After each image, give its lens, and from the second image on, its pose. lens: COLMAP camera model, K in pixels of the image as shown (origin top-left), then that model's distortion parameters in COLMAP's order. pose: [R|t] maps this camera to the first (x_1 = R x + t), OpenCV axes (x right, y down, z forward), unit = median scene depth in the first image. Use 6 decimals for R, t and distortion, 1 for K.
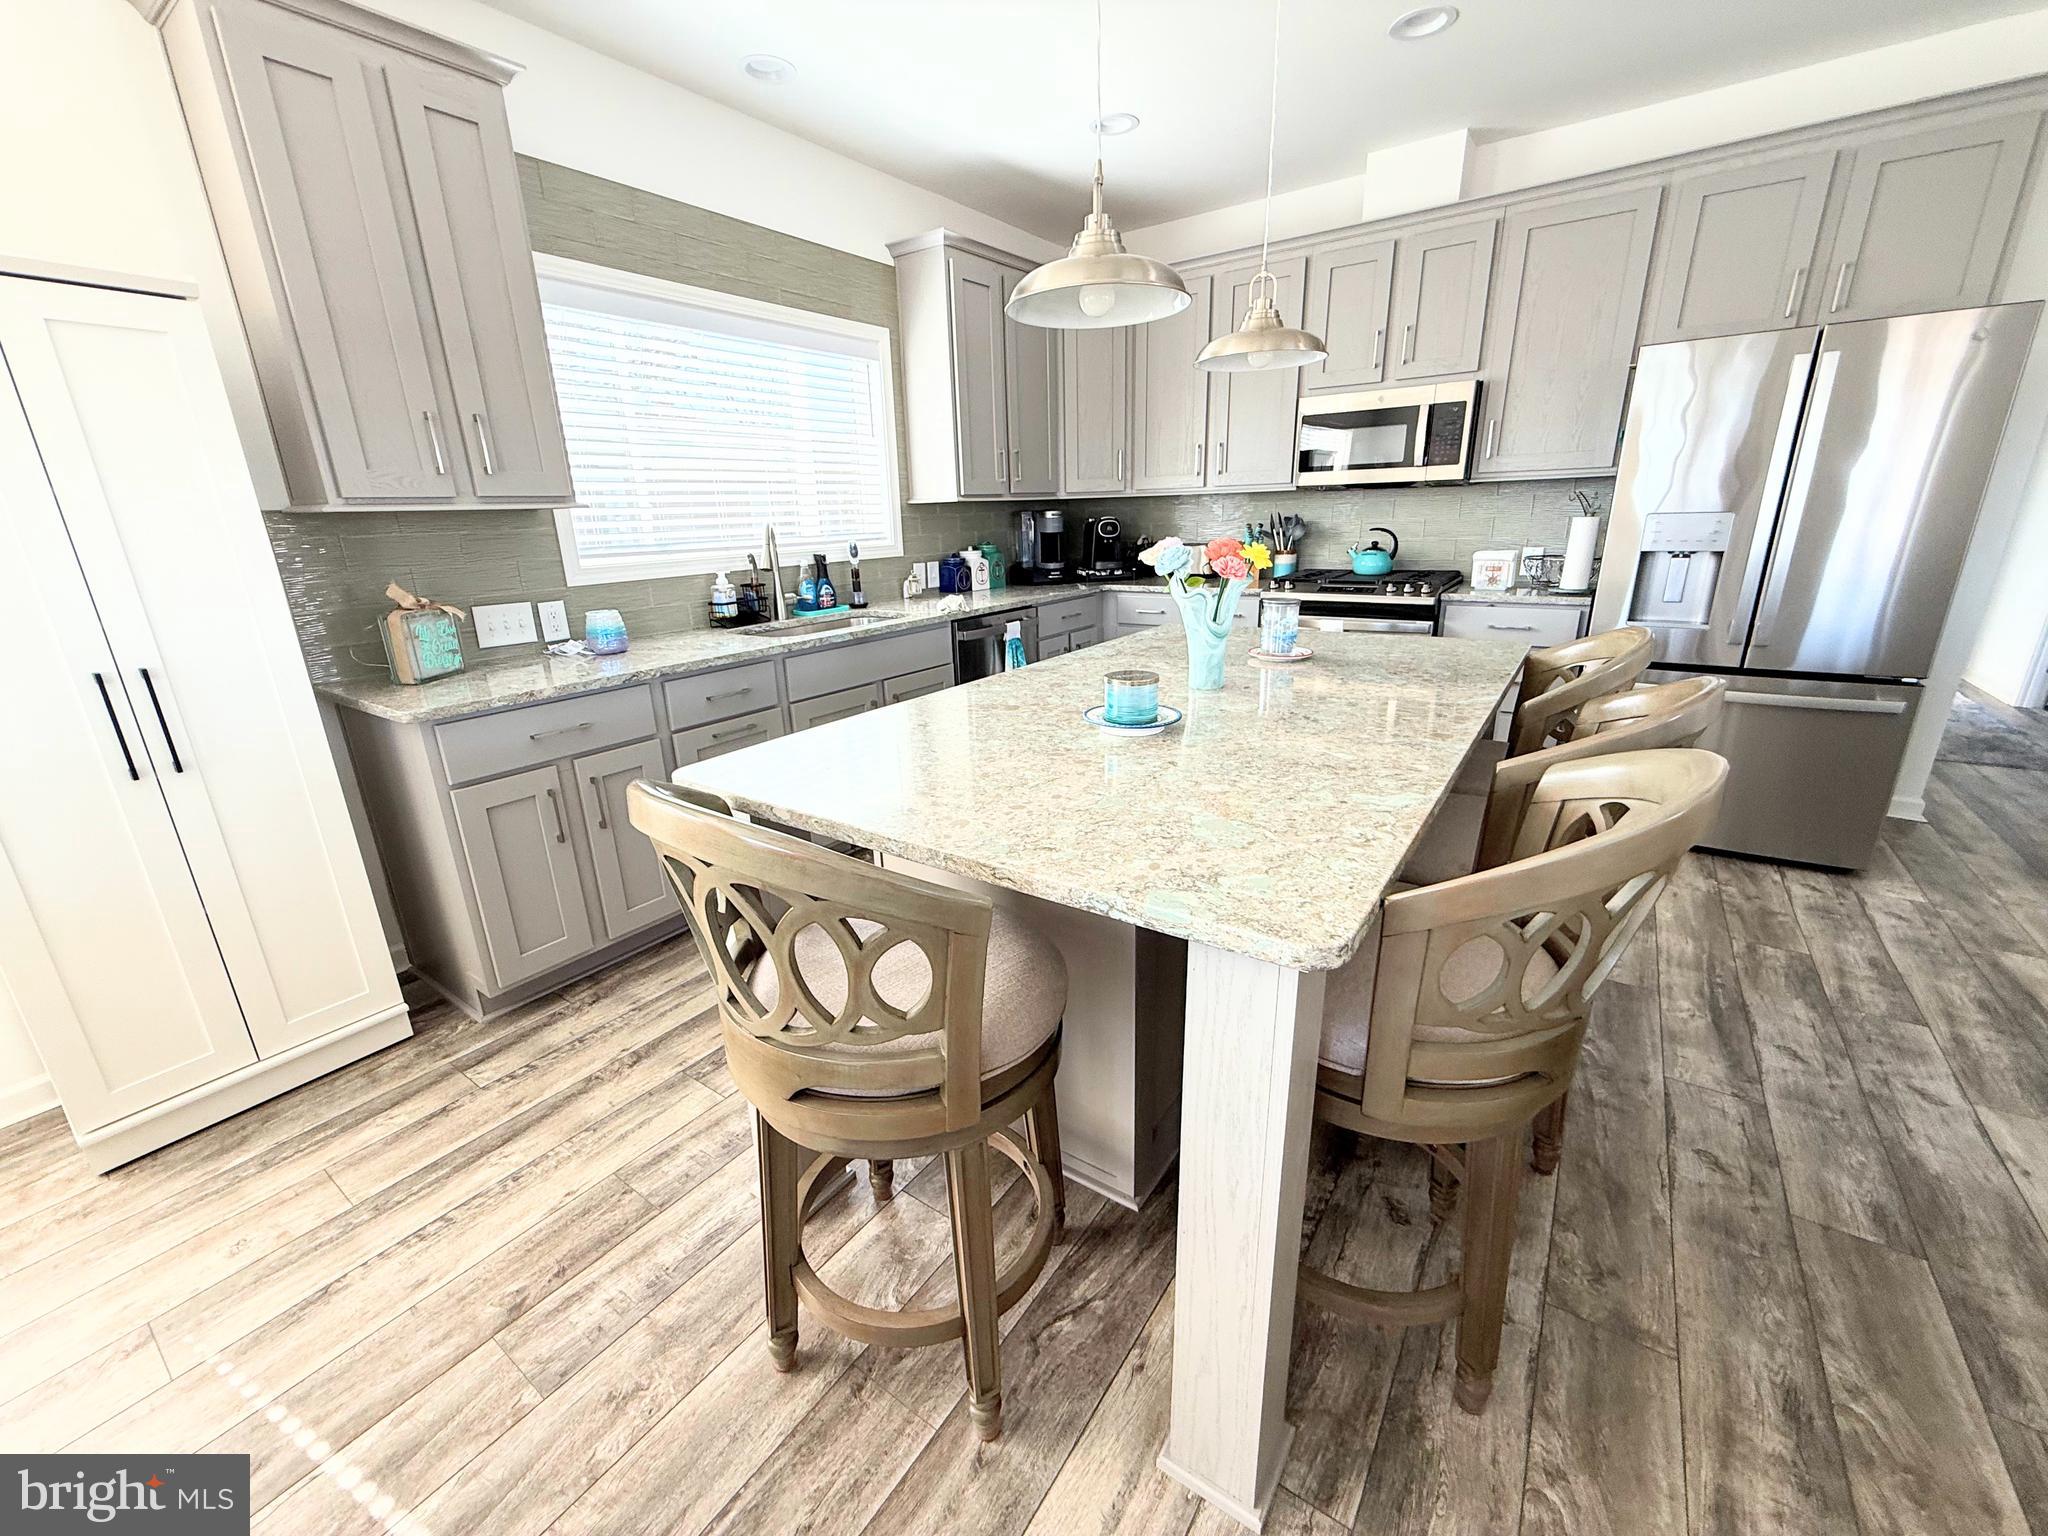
lens RADIAL K [[817.3, 0, 1019.1], [0, 817.3, 766.6], [0, 0, 1]] dist [0.000706, -0.000012]
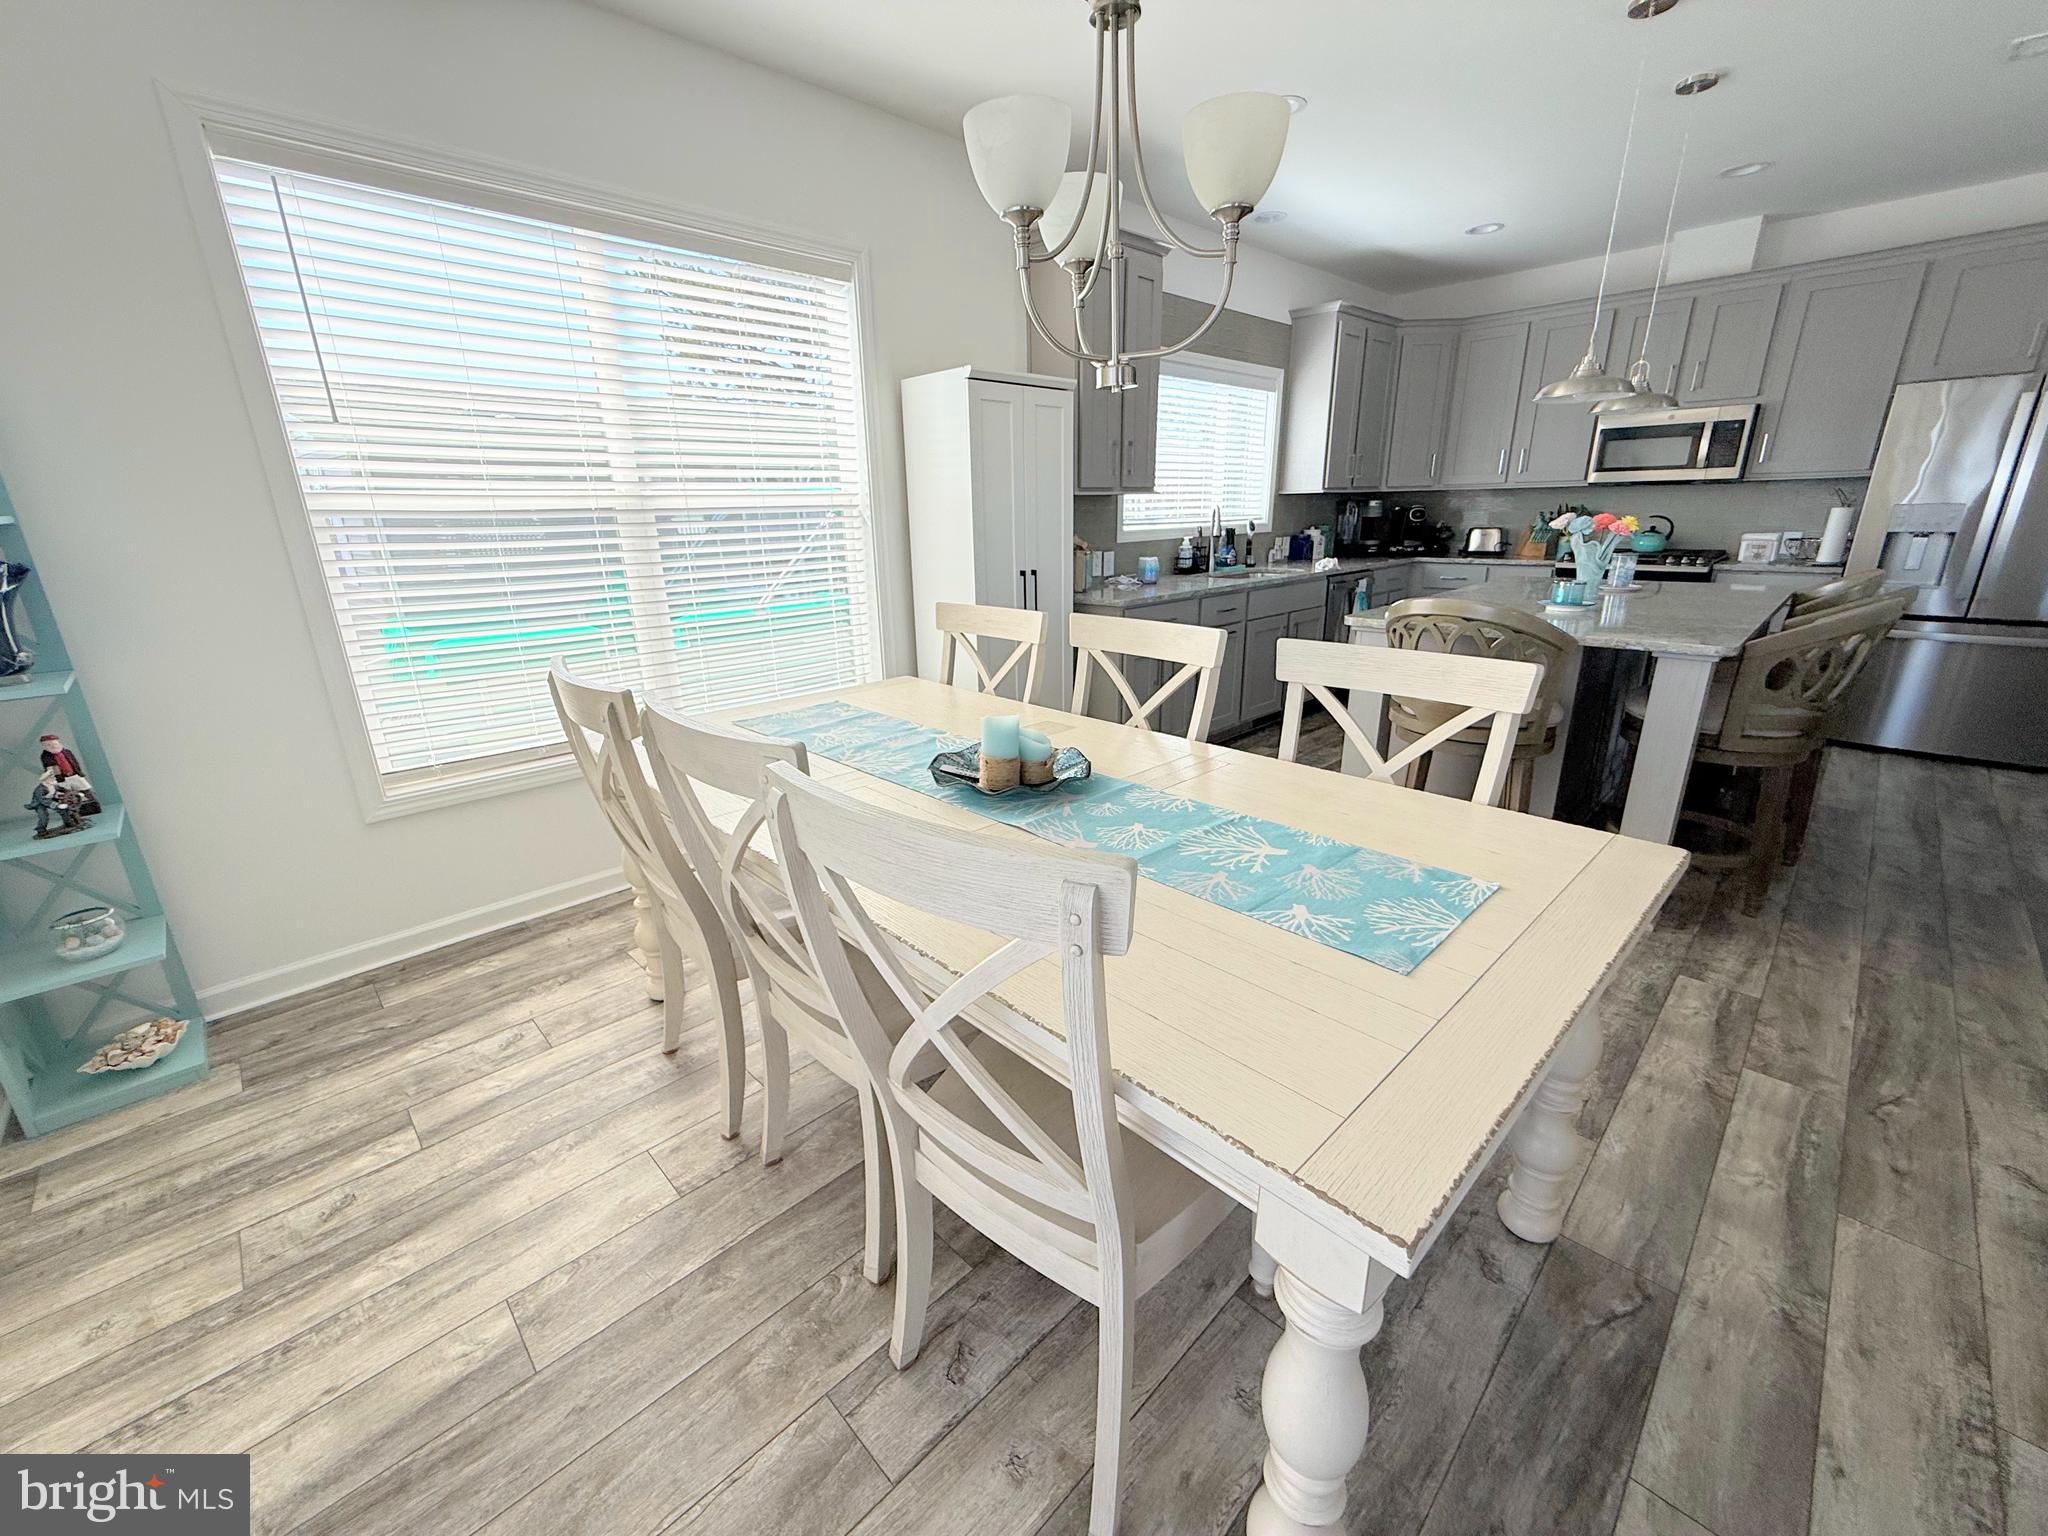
lens RADIAL K [[817.3, 0, 1019.1], [0, 817.3, 766.6], [0, 0, 1]] dist [0.000706, -0.000012]
pose [[0.983768, 0.064084, -0.167611, -0.356468], [-0.062679, 0.997940, 0.013664, 0.171774], [0.168142, -0.002936, 0.985758, -0.510892]]
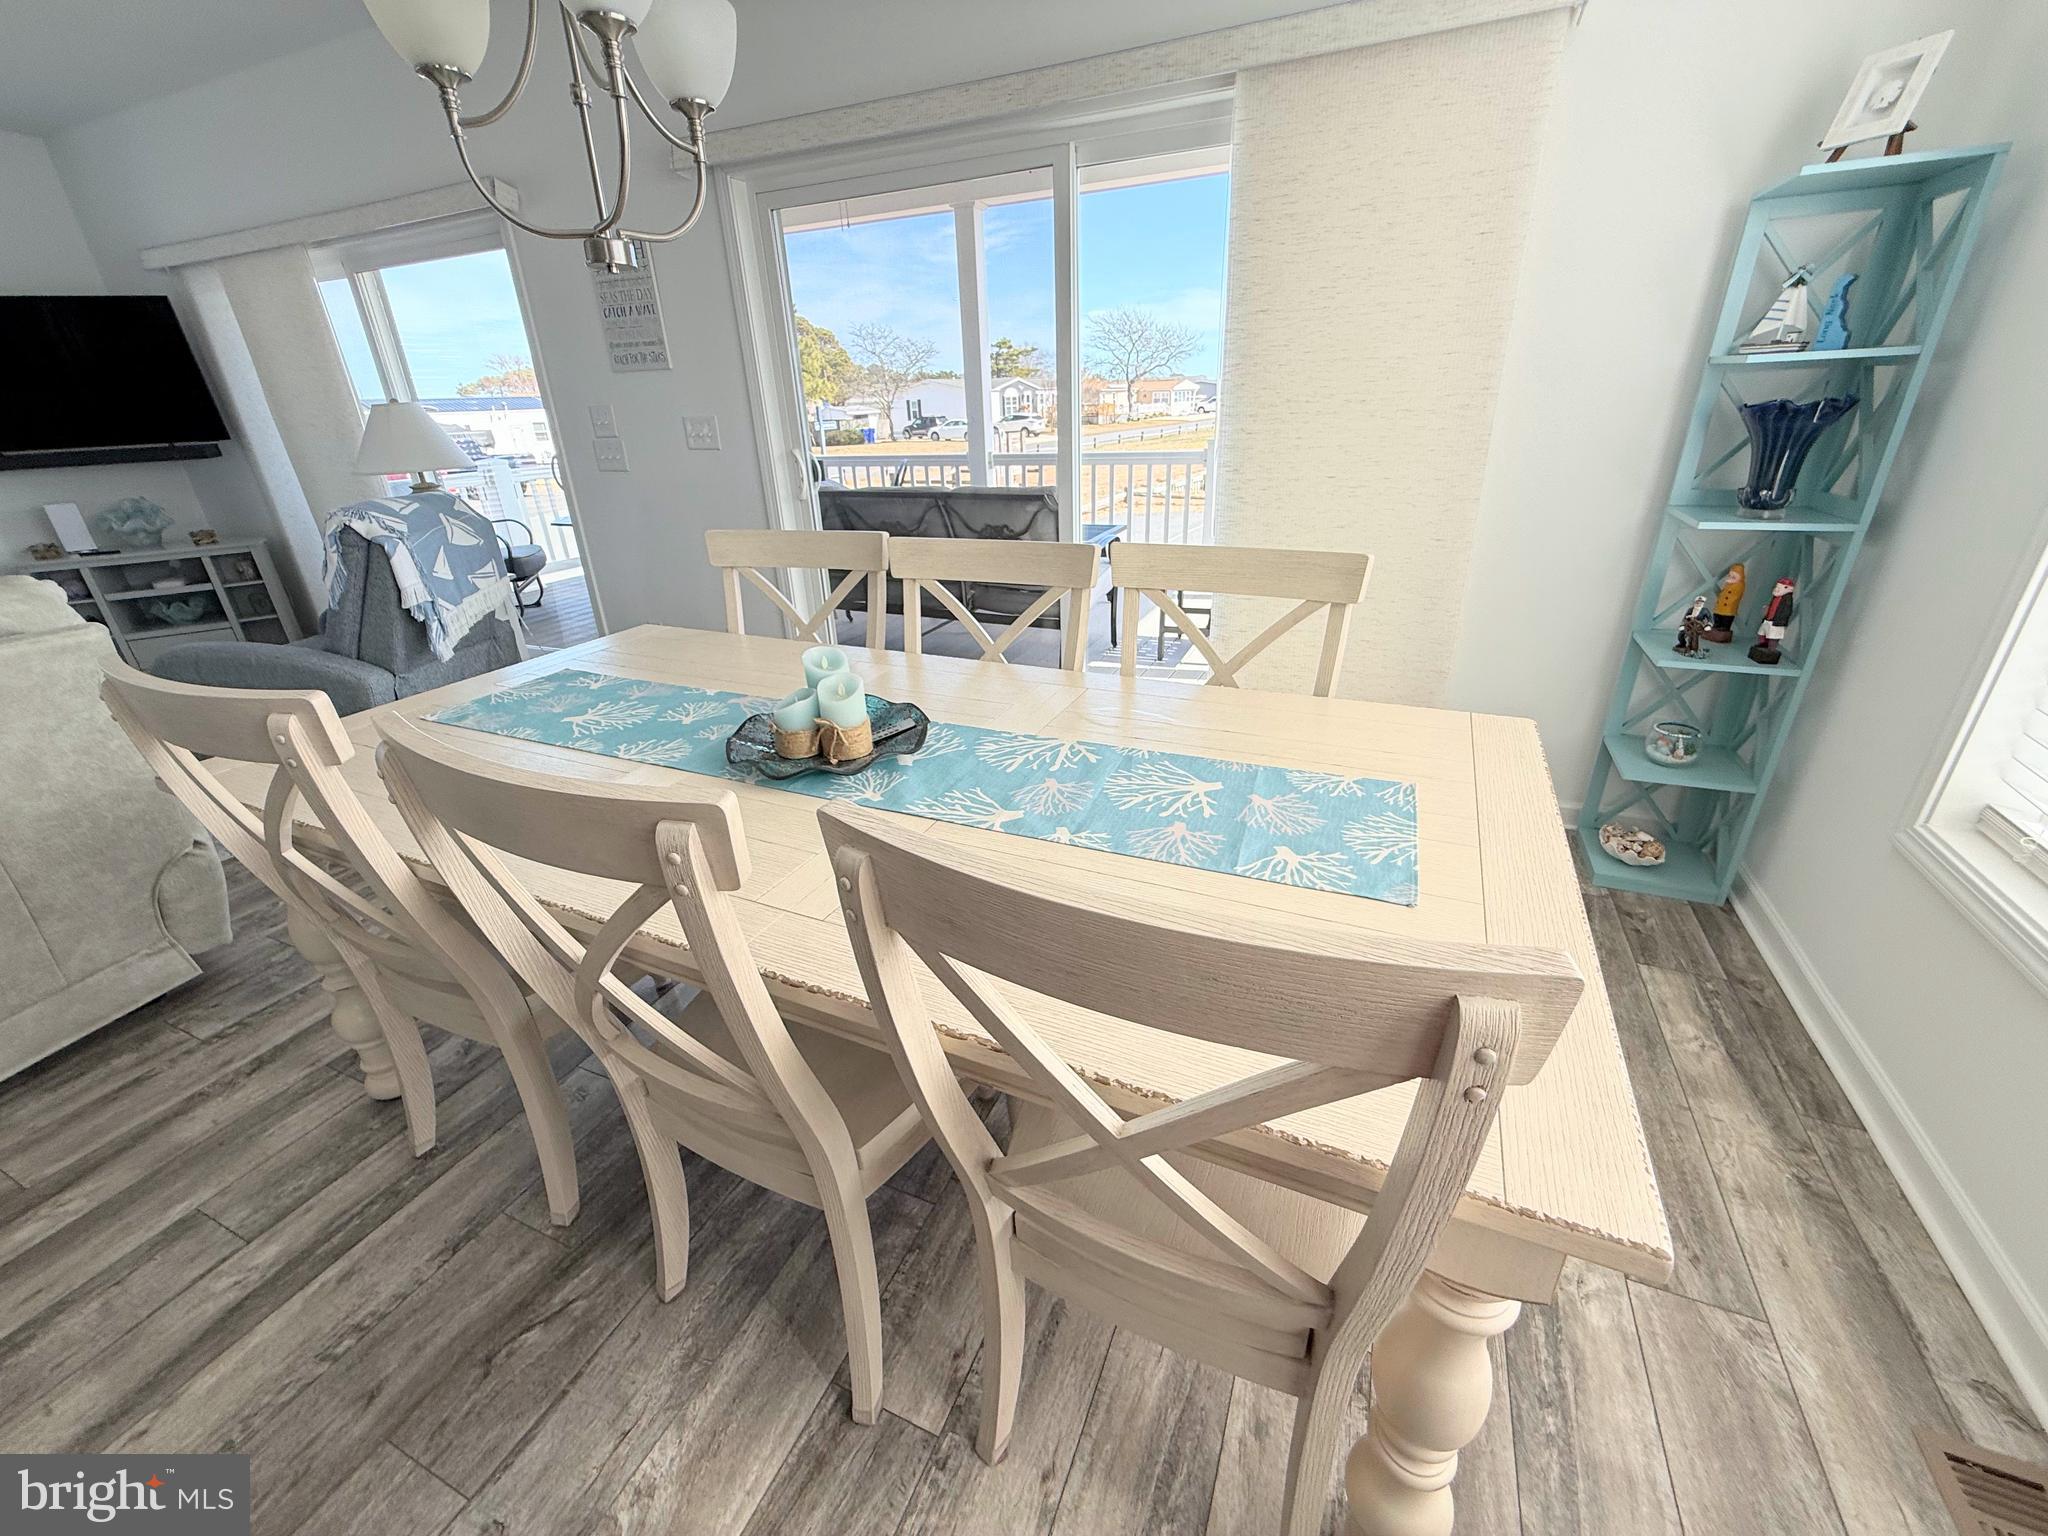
lens RADIAL K [[817.3, 0, 1019.1], [0, 817.3, 766.6], [0, 0, 1]] dist [0.000706, -0.000012]
pose [[-0.977787, 0.140600, -0.155451, -0.470036], [0.000761, 0.744023, 0.668154, -0.078597], [0.209601, 0.653194, -0.727602, 0.296061]]
